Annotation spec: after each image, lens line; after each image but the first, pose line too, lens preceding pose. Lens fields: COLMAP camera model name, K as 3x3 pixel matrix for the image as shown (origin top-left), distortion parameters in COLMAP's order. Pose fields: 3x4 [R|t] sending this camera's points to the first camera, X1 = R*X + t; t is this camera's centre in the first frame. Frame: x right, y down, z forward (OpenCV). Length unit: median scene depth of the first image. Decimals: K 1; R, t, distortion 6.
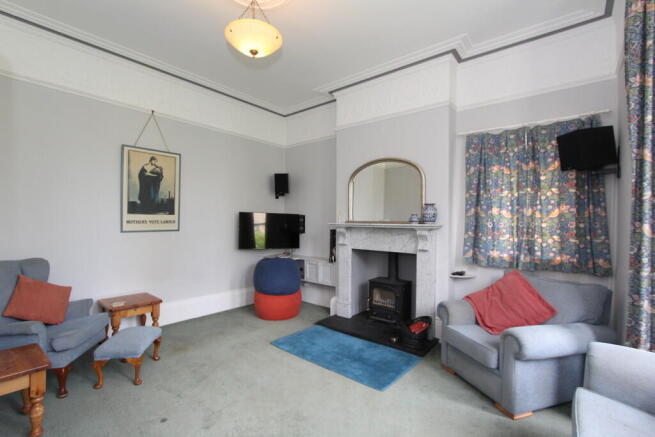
lens RADIAL K [[302.3, 0, 326.8], [0, 302.3, 218.9], [0, 0, 1]] dist [-0.011098, -0.000625]
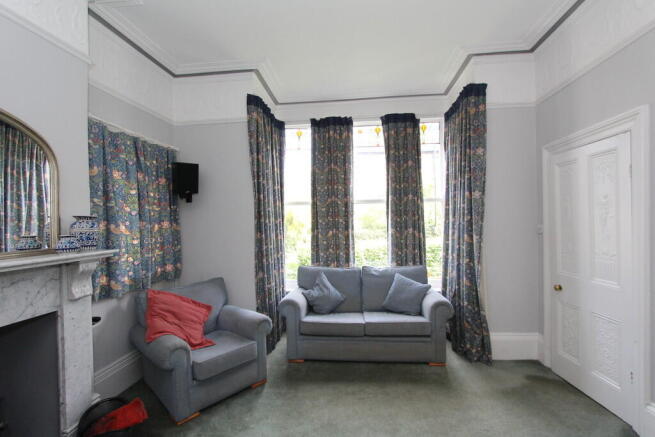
lens RADIAL K [[302.3, 0, 328.2], [0, 302.3, 222.2], [0, 0, 1]] dist [-0.011098, -0.000625]
pose [[-0.554118, -0.007298, 0.832406, -0.431328], [0.006580, 0.999892, 0.013147, -0.045819], [-0.832412, 0.012762, -0.554010, 0.974292]]
